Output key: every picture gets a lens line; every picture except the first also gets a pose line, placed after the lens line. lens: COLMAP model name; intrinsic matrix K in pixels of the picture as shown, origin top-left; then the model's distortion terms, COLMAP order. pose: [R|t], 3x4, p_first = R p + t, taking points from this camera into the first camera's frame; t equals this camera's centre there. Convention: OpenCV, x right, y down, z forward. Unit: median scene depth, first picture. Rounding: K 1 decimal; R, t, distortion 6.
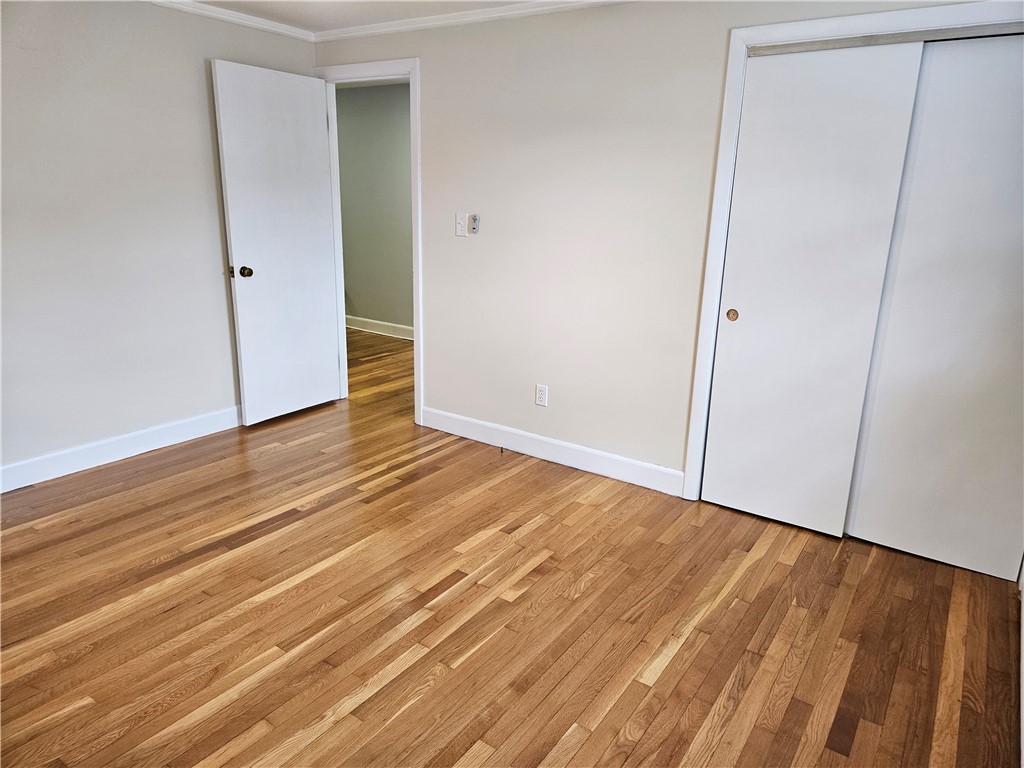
lens RADIAL K [[681.2, 0, 511.4], [0, 681.2, 384.3], [0, 0, 1]] dist [0.064694, -0.045575]
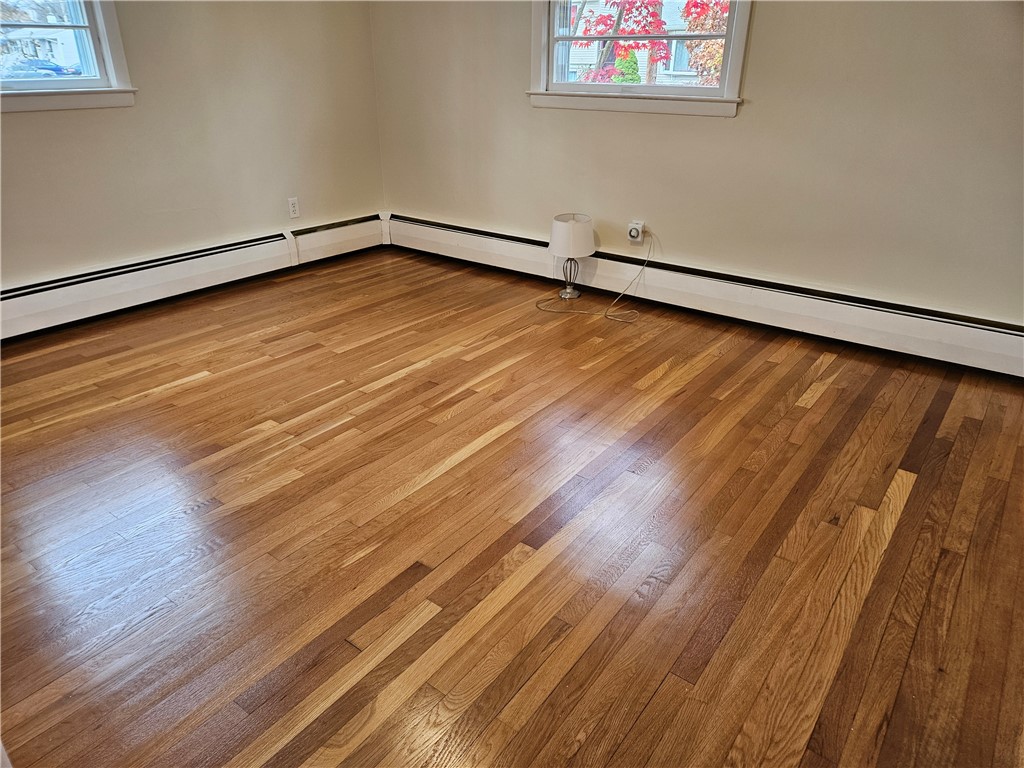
lens RADIAL K [[681.2, 0, 514.8], [0, 681.2, 390.3], [0, 0, 1]] dist [0.064694, -0.045575]
pose [[-0.998638, -0.050428, 0.013351, -0.376854], [-0.029017, 0.749680, 0.661164, -0.406360], [-0.043350, 0.659876, -0.750123, 1.717317]]
